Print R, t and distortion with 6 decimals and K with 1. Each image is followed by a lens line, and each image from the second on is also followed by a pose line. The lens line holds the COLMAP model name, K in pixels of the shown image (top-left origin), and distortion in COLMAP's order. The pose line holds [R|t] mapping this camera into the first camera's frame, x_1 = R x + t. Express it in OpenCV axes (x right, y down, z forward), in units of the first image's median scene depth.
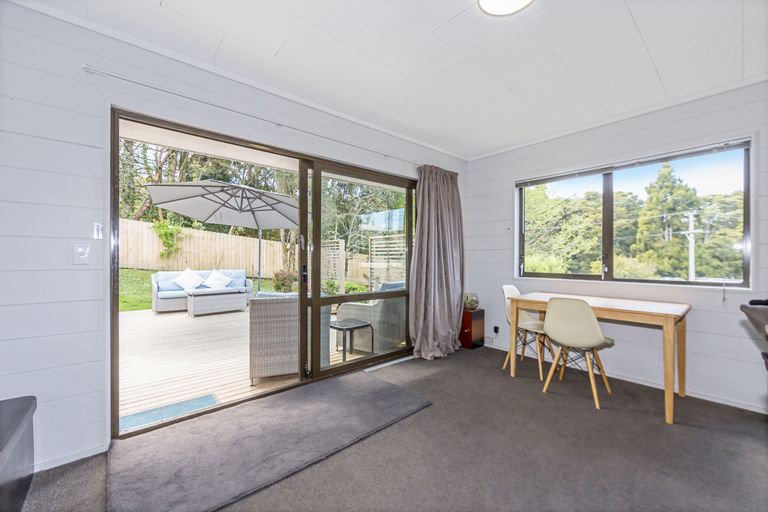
lens RADIAL K [[302.1, 0, 383.9], [0, 302.1, 255.9], [0, 0, 1]] dist [-0.000662, 0.000068]
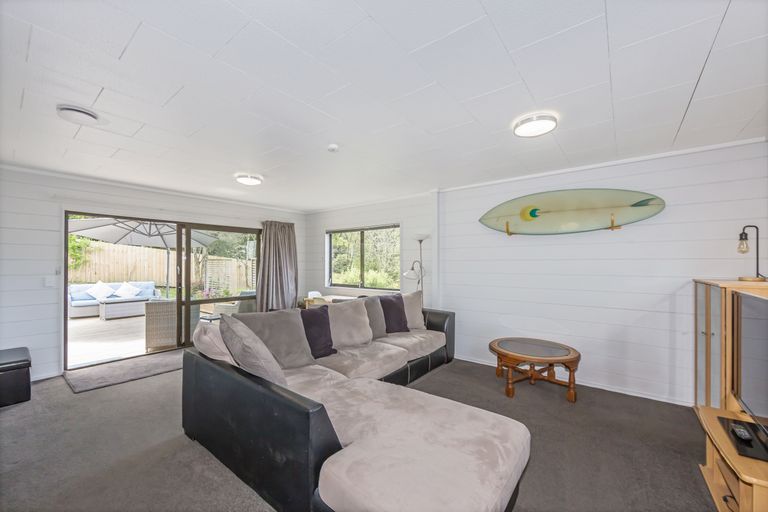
lens RADIAL K [[302.1, 0, 385.1], [0, 302.1, 259.2], [0, 0, 1]] dist [-0.000662, 0.000068]
pose [[0.981260, 0.001038, 0.192686, 0.449338], [0.000214, 0.999979, -0.006481, -0.074101], [-0.192689, 0.006400, 0.981239, -0.762923]]
